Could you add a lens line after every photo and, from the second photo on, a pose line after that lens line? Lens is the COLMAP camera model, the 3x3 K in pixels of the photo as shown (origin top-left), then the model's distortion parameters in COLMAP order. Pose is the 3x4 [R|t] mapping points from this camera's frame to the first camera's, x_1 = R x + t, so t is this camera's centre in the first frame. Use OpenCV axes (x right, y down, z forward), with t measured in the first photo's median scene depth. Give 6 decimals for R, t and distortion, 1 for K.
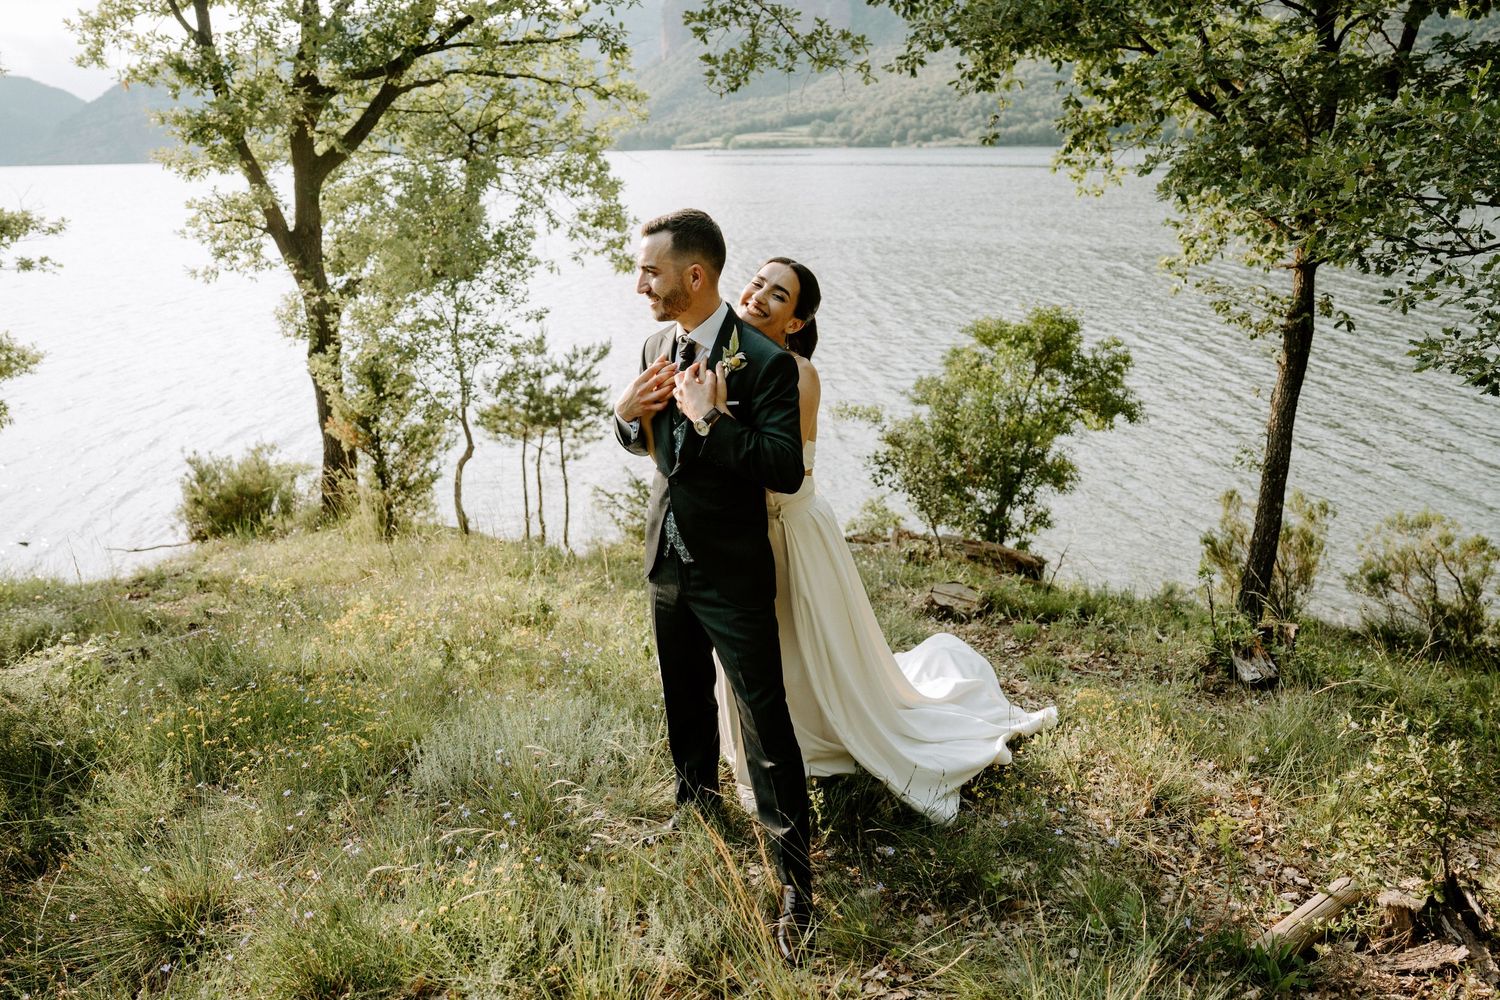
lens RADIAL K [[1432.5, 0, 750.0], [0, 1432.5, 500.0], [0, 0, 1]] dist [-0.011451, -0.000499]
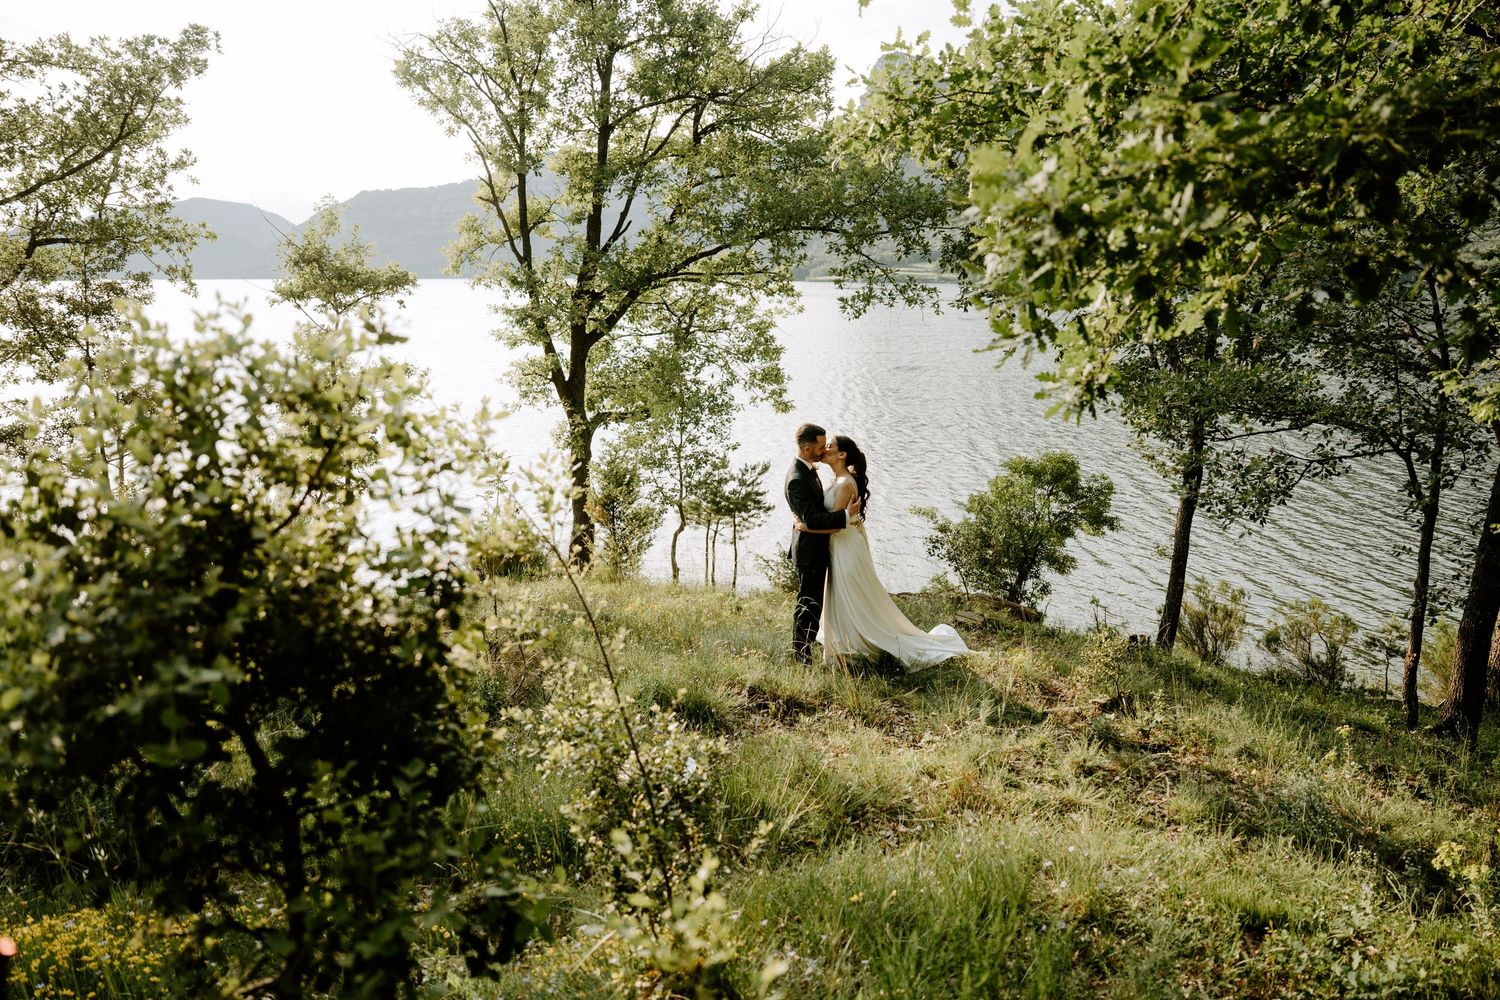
lens RADIAL K [[1432.5, 0, 750.0], [0, 1432.5, 500.0], [0, 0, 1]] dist [-0.011451, -0.000499]
pose [[0.994973, 0.046978, -0.088446, 0.018512], [-0.053984, 0.995446, -0.078564, 0.053102], [0.084352, 0.082944, 0.992978, -0.536677]]
